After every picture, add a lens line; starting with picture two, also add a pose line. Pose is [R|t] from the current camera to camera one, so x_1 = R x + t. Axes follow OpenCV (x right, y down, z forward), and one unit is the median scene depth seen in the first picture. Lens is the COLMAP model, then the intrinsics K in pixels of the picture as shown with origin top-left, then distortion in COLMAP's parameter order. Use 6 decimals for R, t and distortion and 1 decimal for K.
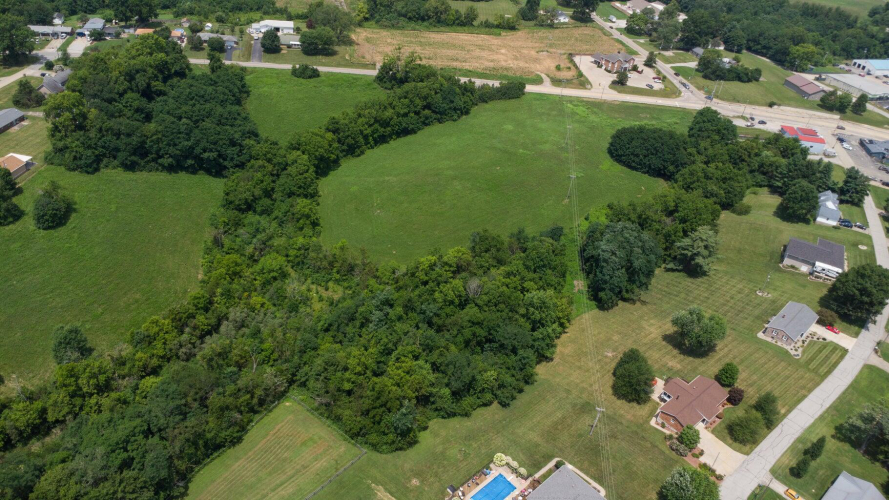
lens RADIAL K [[648.1, 0, 446.8], [0, 648.1, 250.4], [0, 0, 1]] dist [0.039120, -0.058169]
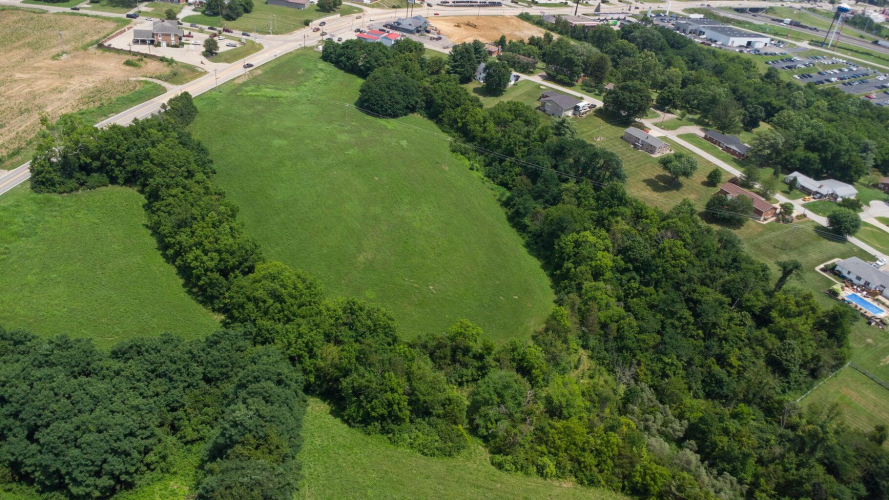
lens RADIAL K [[648.1, 0, 446.8], [0, 648.1, 250.4], [0, 0, 1]] dist [0.039120, -0.058169]
pose [[0.247995, -0.574278, 0.780195, -0.518433], [0.459708, 0.778664, 0.427027, -0.317833], [-0.852741, 0.252761, 0.457104, 0.487437]]
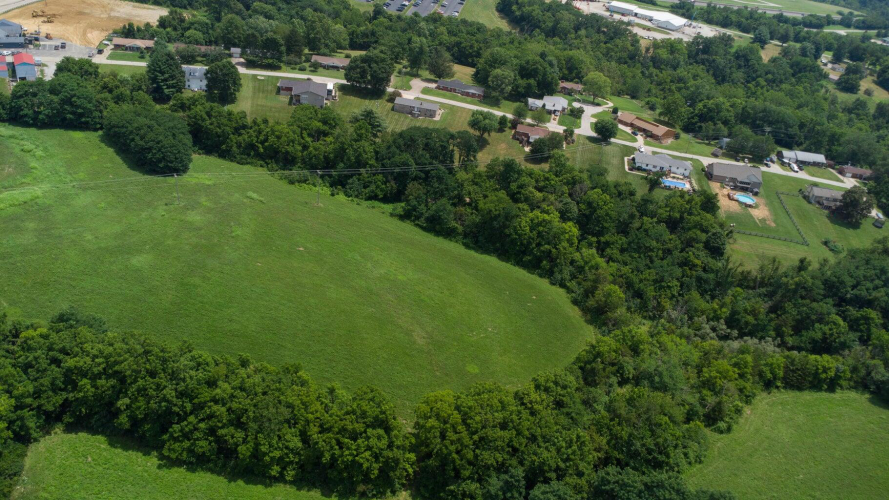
lens RADIAL K [[648.1, 0, 446.8], [0, 648.1, 250.4], [0, 0, 1]] dist [0.039120, -0.058169]
pose [[-0.561198, -0.579882, 0.590588, -0.349992], [0.280206, 0.538302, 0.794806, -0.534490], [-0.778808, 0.611529, -0.139607, 0.842000]]
